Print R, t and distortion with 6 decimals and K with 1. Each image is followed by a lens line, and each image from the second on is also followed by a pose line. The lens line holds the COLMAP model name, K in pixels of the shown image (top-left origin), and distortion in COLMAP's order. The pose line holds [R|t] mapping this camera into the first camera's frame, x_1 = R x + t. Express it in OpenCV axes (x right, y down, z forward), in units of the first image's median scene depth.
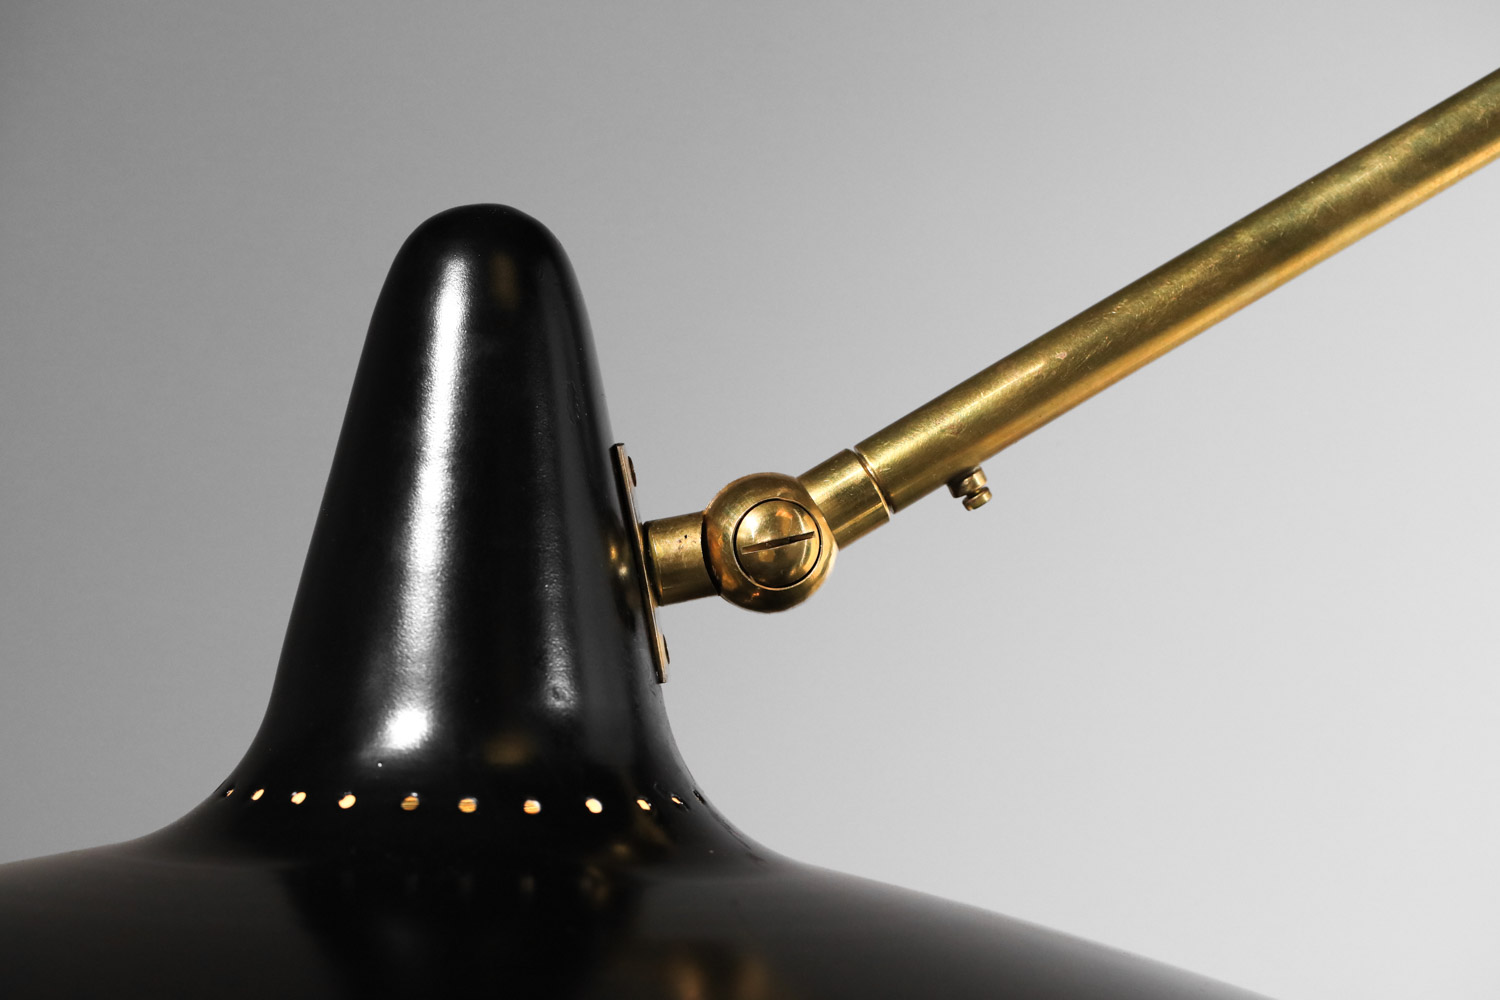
lens RADIAL K [[4375.7, 0, 751.7], [0, 4375.7, 497.6], [0, 0, 1]] dist [0.319637, 0.000000]
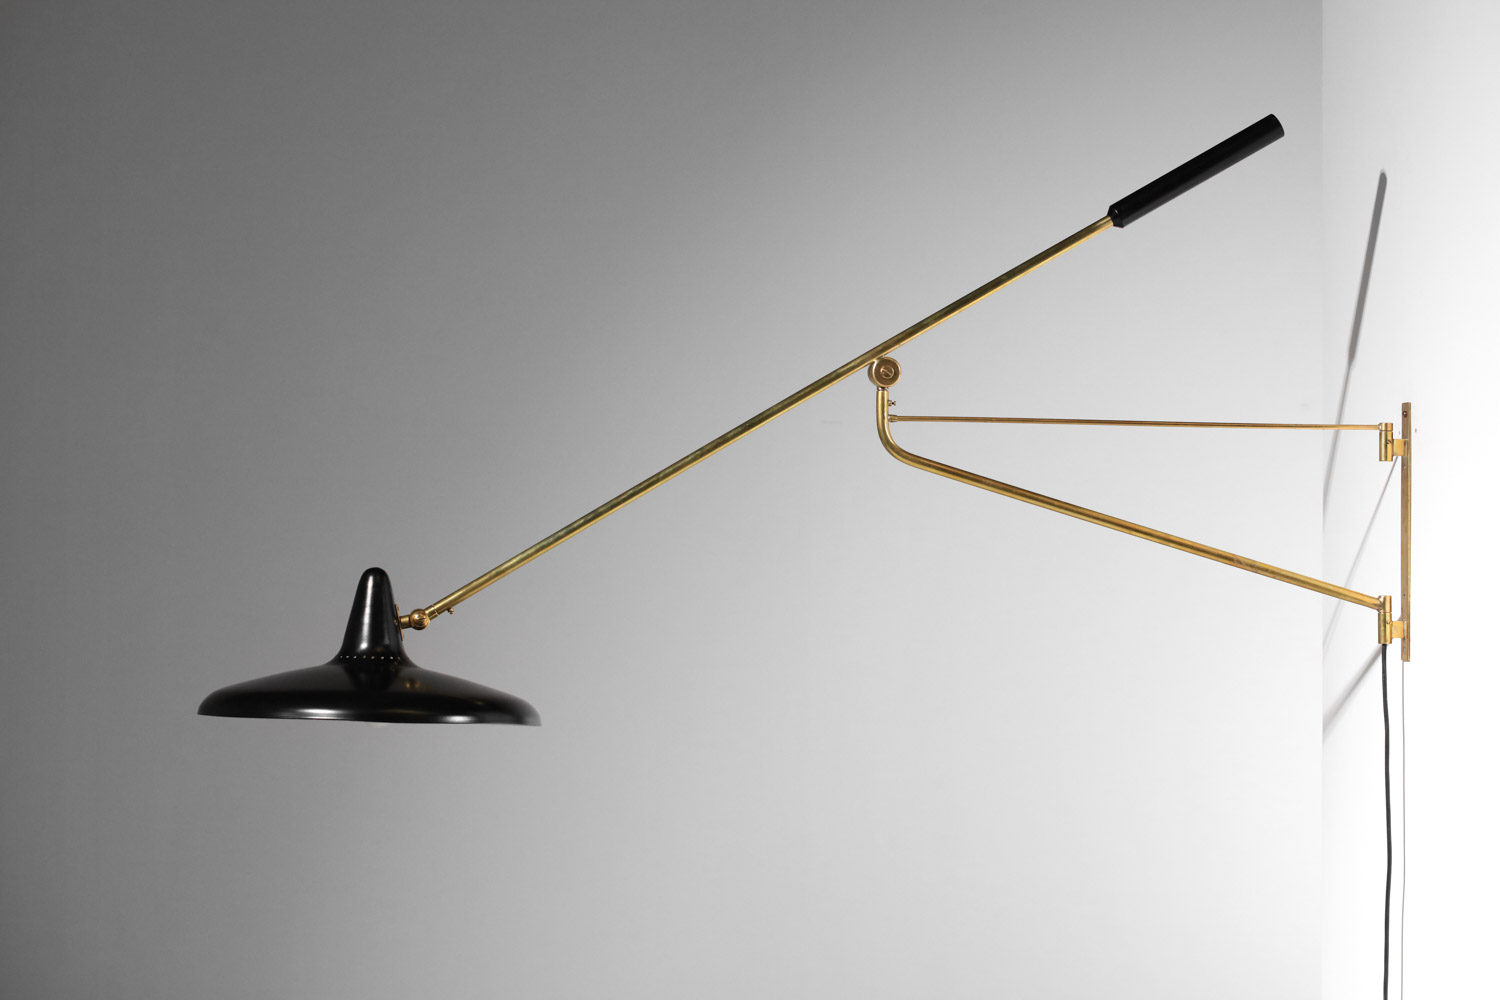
lens RADIAL K [[4375.7, 0, 739.4], [0, 4375.7, 508.8], [0, 0, 1]] dist [0.319637, 0.000000]
pose [[0.999696, 0.001264, 0.024608, 0.321824], [-0.000555, 0.999584, -0.028828, 0.033832], [-0.024635, 0.028806, 0.999281, -5.573698]]
